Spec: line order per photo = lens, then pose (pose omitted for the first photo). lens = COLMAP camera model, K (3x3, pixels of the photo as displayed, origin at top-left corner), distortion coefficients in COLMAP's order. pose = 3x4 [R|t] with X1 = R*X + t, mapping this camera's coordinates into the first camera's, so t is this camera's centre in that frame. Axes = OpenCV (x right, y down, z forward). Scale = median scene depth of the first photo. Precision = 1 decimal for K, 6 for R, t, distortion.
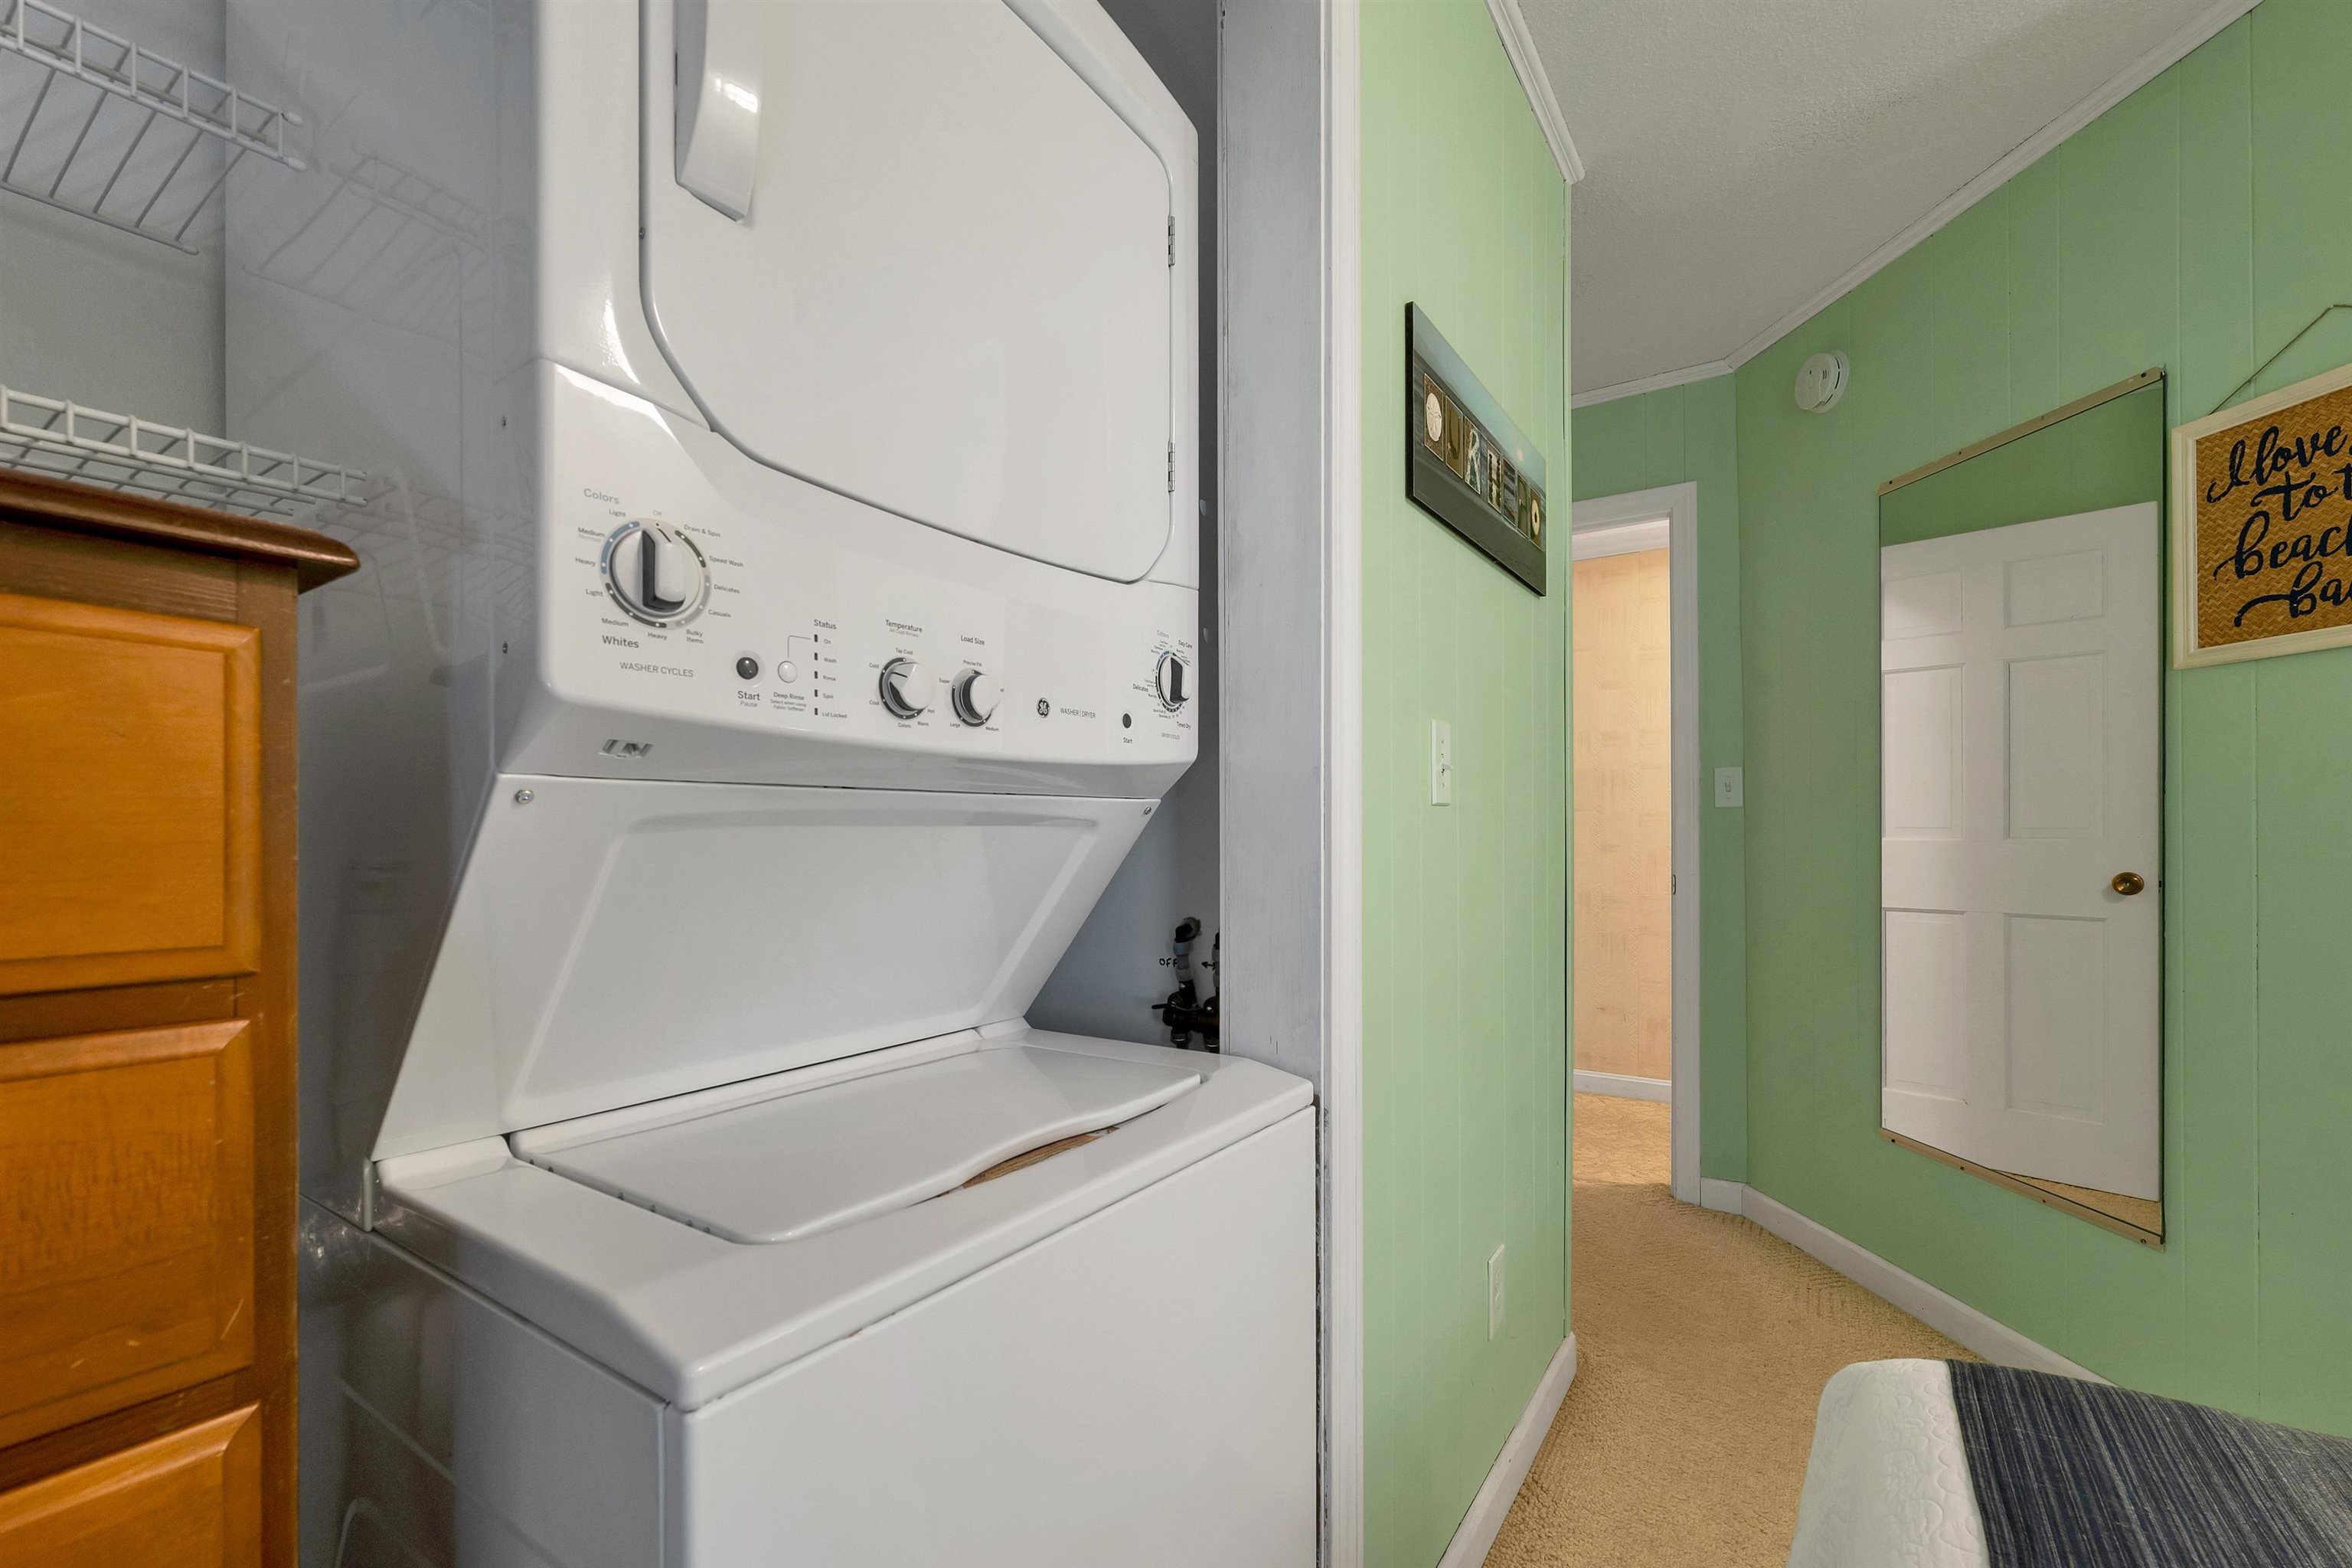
lens RADIAL K [[993.9, 0, 1163.2], [0, 993.9, 826.3], [0, 0, 1]] dist [-0.003355, 0.000067]
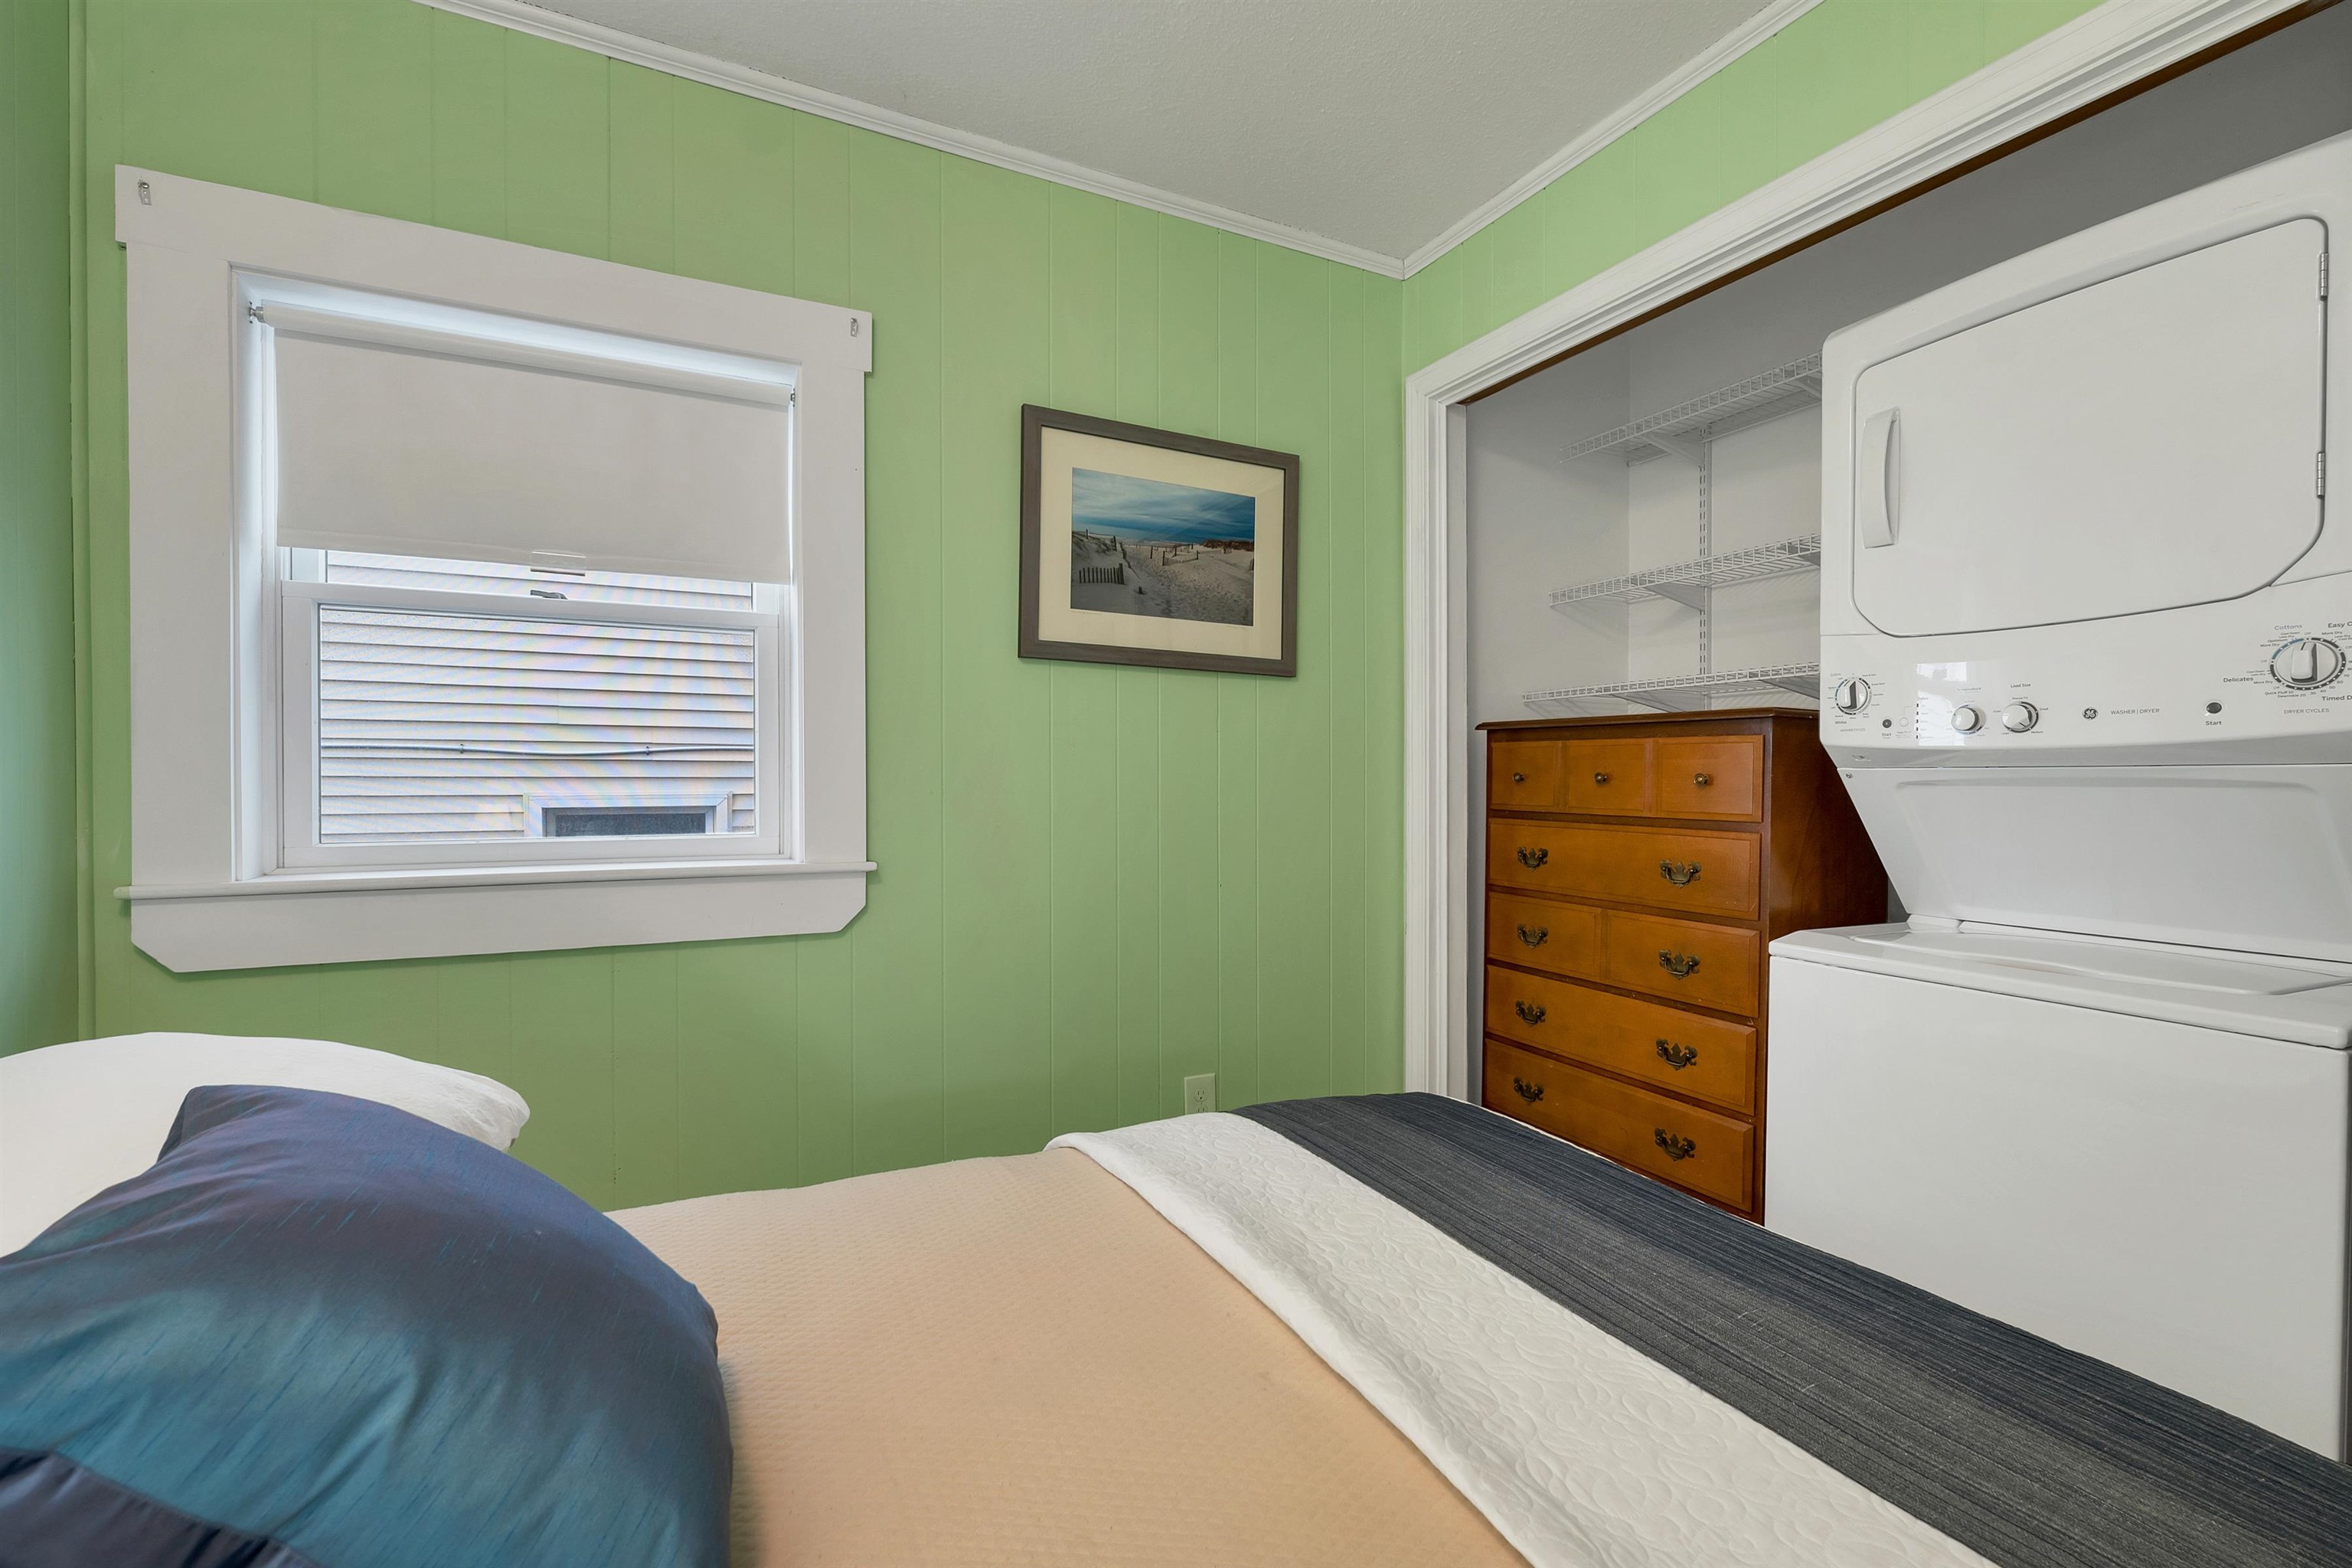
lens RADIAL K [[1029.7, 0, 1176.3], [0, 1029.7, 791.2], [0, 0, 1]] dist [-0.001068, -0.000049]
pose [[-0.491738, 0.011477, -0.870668, 1.817076], [0.001562, 0.999923, 0.012298, -0.015286], [0.870742, 0.004687, -0.491718, 0.475946]]
